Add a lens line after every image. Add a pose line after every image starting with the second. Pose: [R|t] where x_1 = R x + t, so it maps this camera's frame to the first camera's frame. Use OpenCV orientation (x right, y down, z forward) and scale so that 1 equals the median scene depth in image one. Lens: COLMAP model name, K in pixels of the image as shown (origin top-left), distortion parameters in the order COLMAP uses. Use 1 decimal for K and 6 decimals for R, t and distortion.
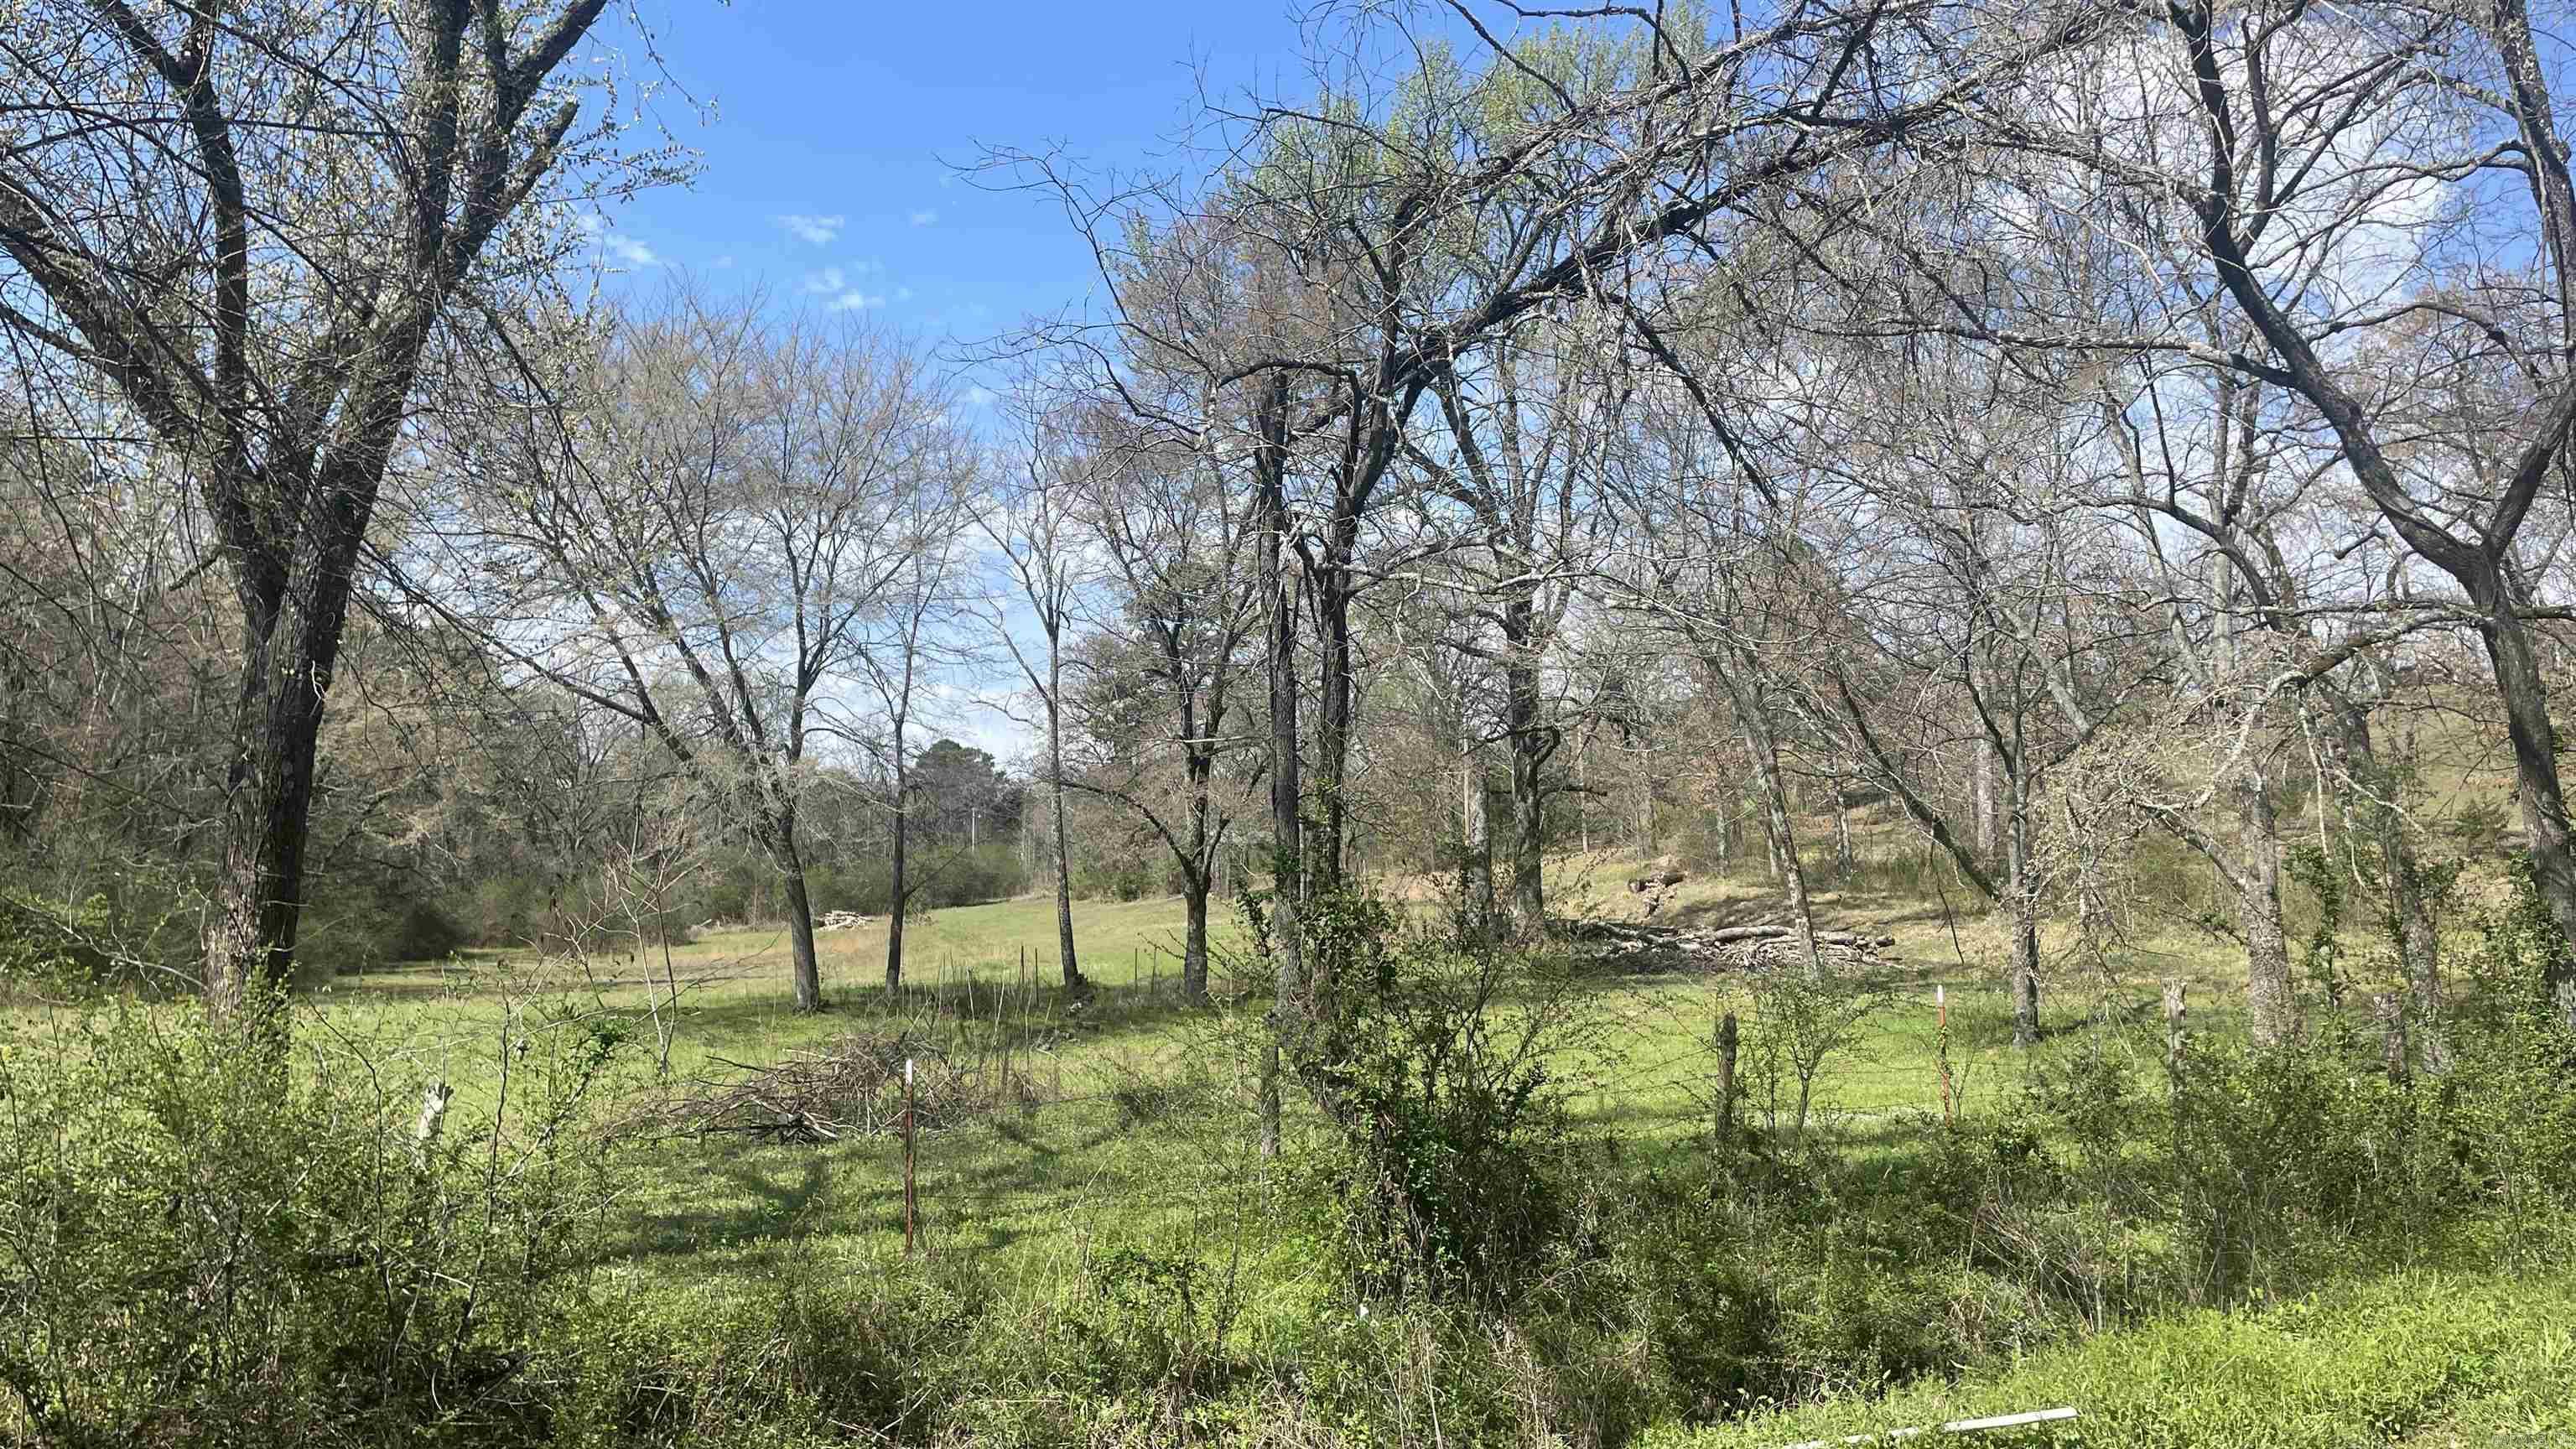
lens RADIAL K [[1903.2, 0, 1303.3], [0, 1903.2, 708.8], [0, 0, 1]] dist [0.082082, -0.110505]
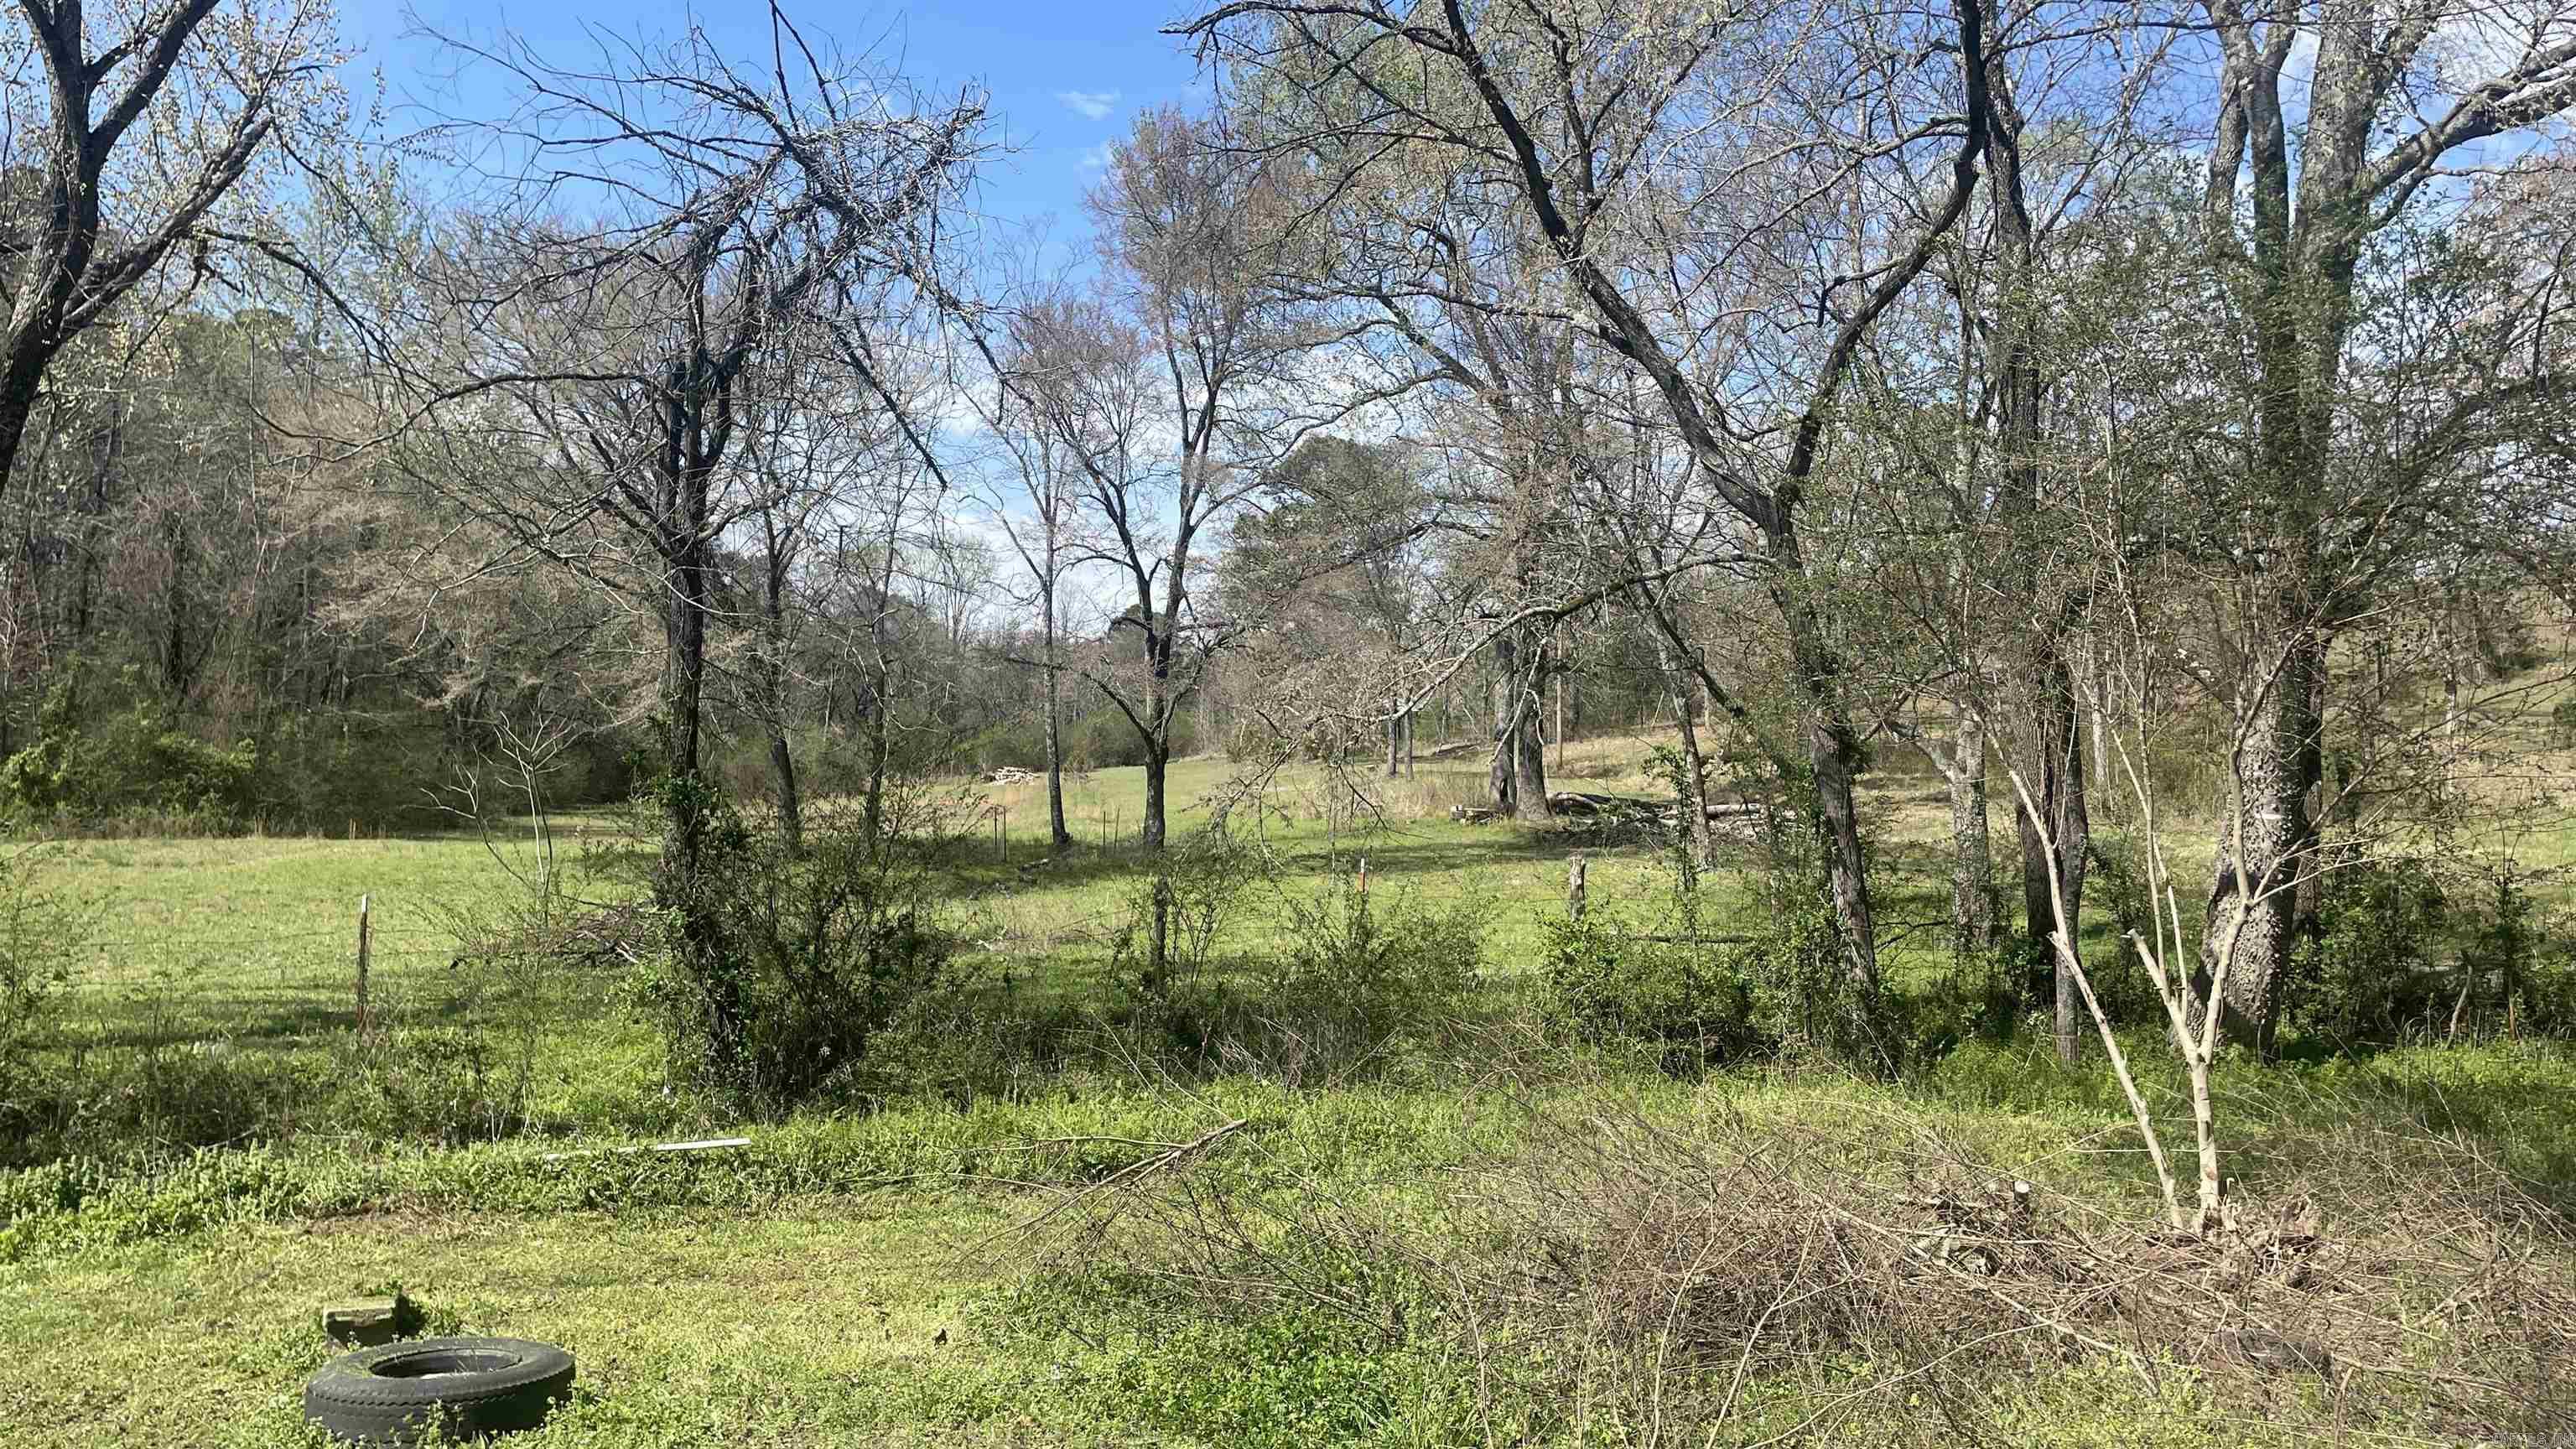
lens RADIAL K [[1903.2, 0, 1303.3], [0, 1903.2, 708.8], [0, 0, 1]] dist [0.082082, -0.110505]
pose [[0.992490, 0.017951, -0.121001, 0.158404], [-0.009312, 0.997391, 0.071587, -0.012116], [0.121970, -0.069922, 0.990068, -0.062090]]
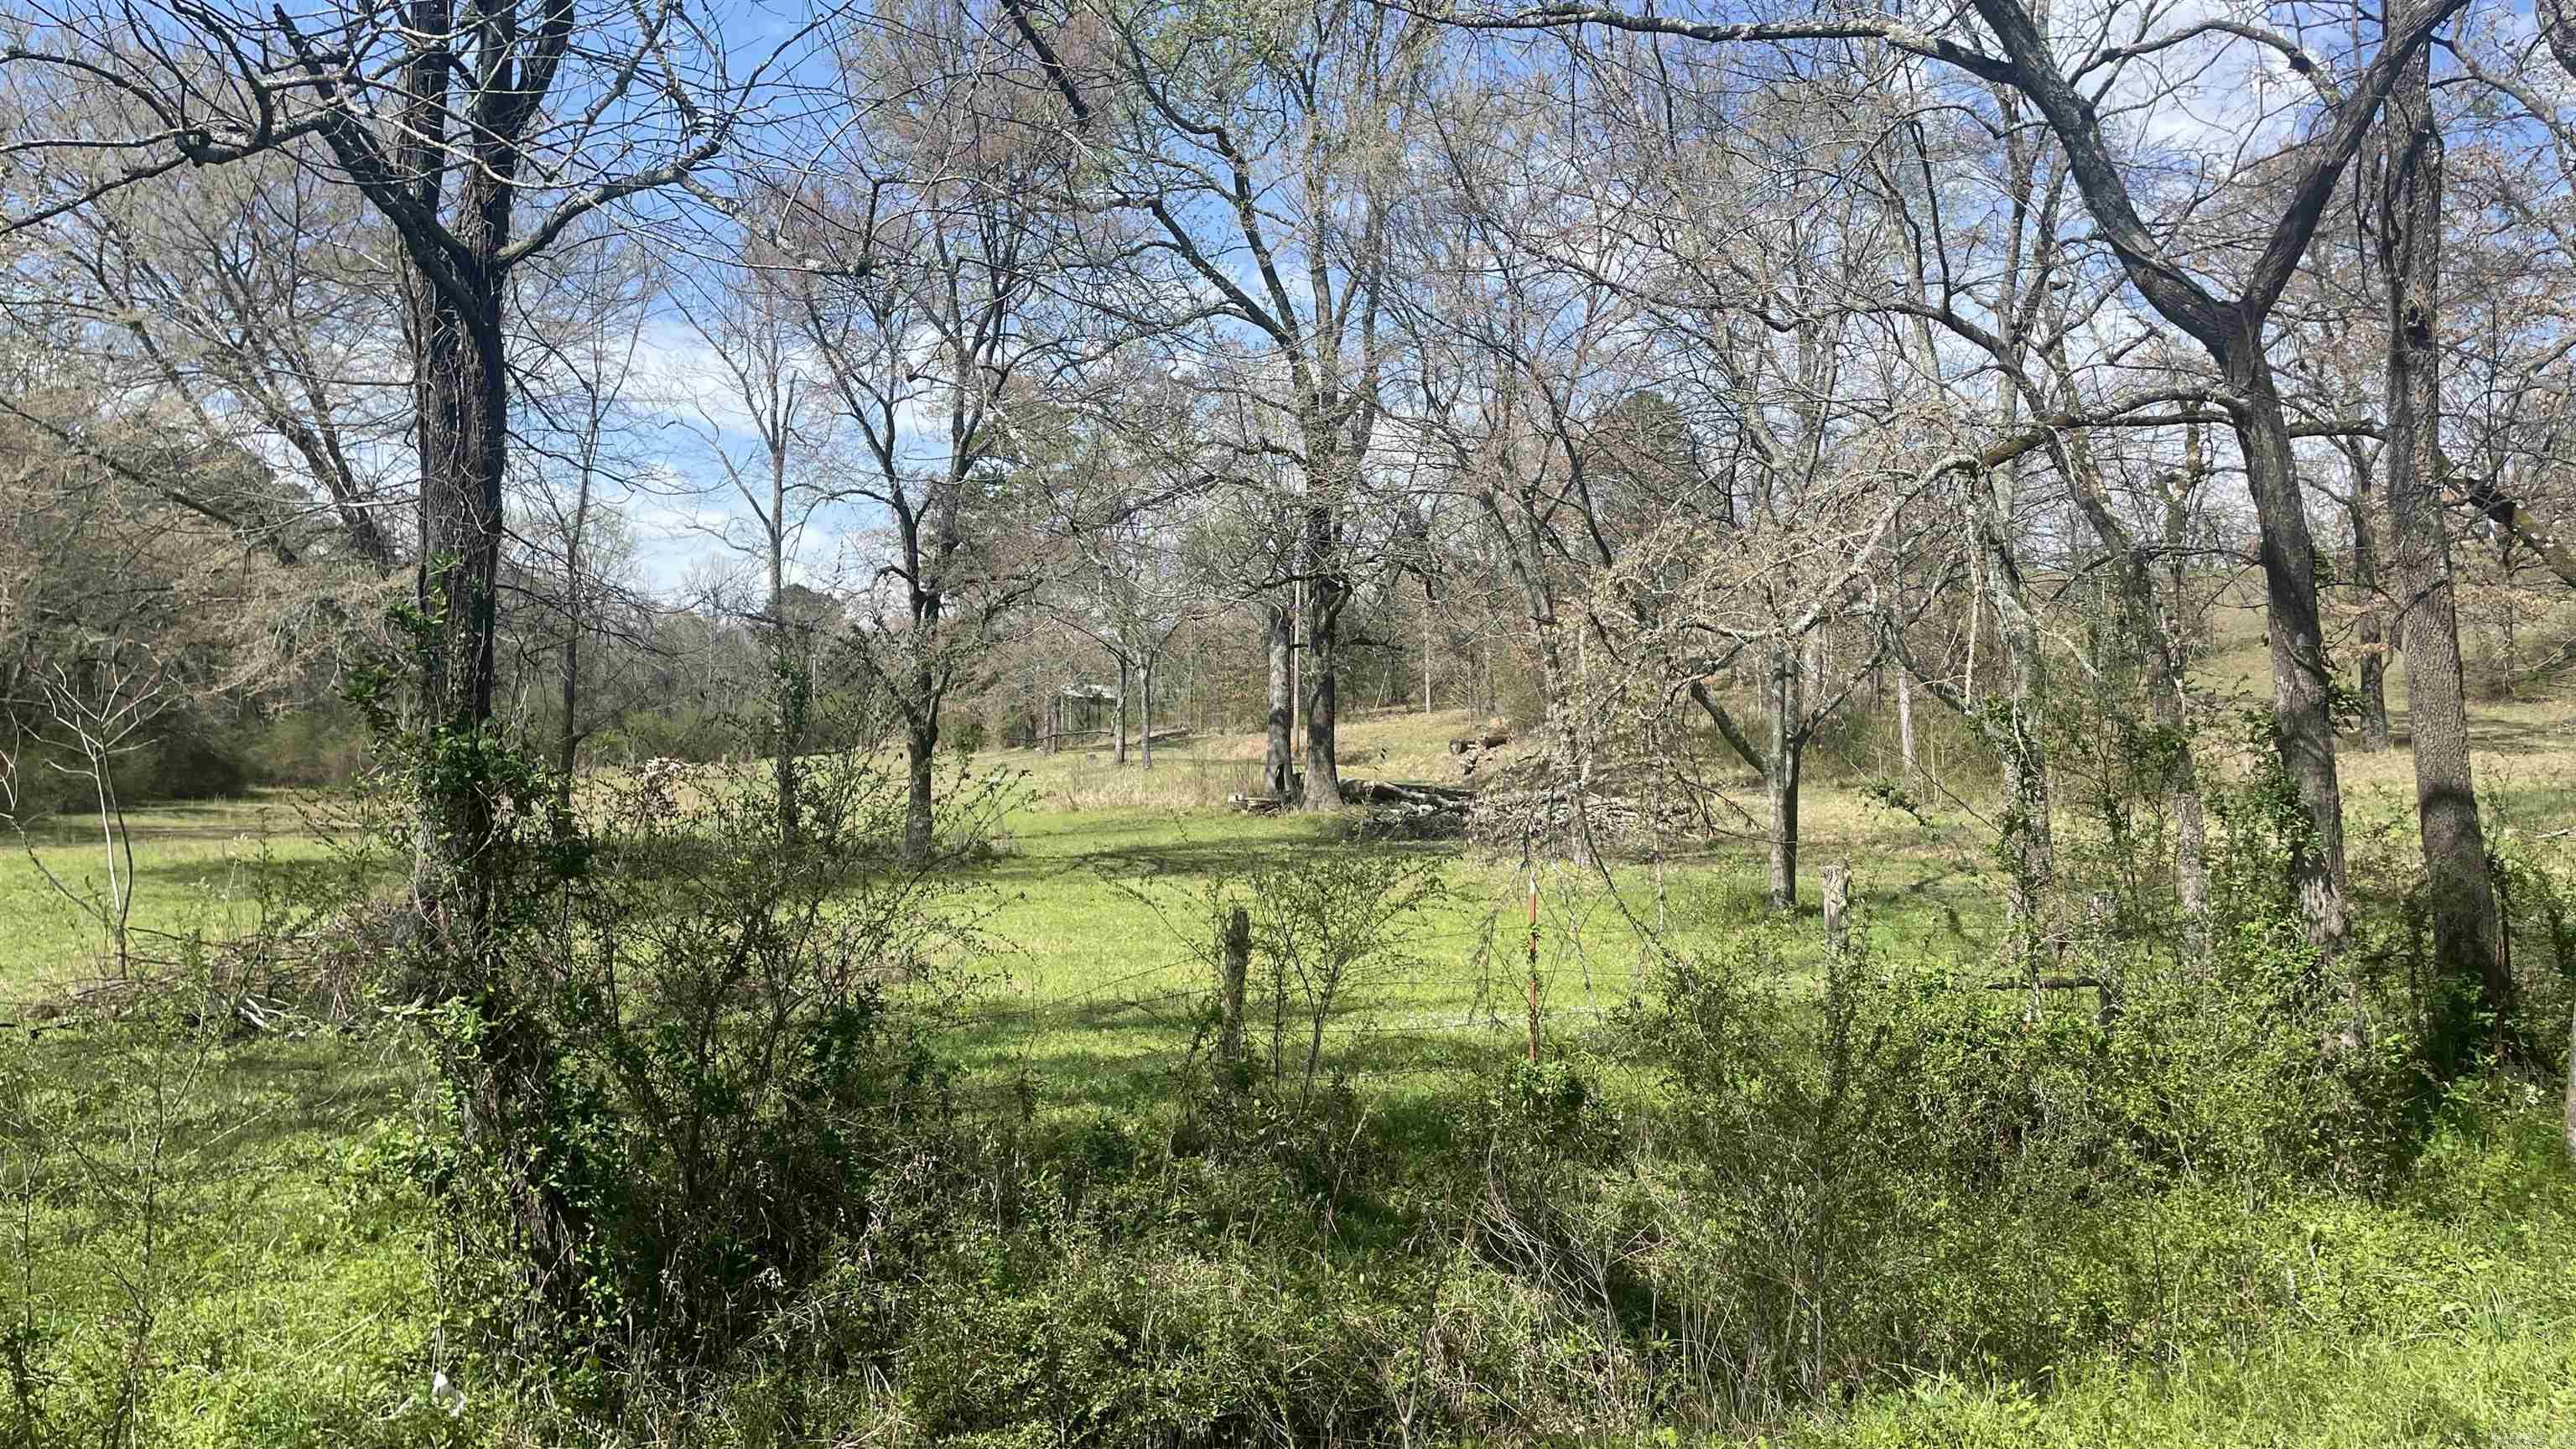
lens RADIAL K [[1903.2, 0, 1303.3], [0, 1903.2, 708.8], [0, 0, 1]] dist [0.082082, -0.110505]
pose [[0.997942, 0.021578, 0.060381, 0.069827], [-0.025991, 0.996972, 0.073292, 0.009075], [-0.058616, -0.074710, 0.995481, 0.090035]]
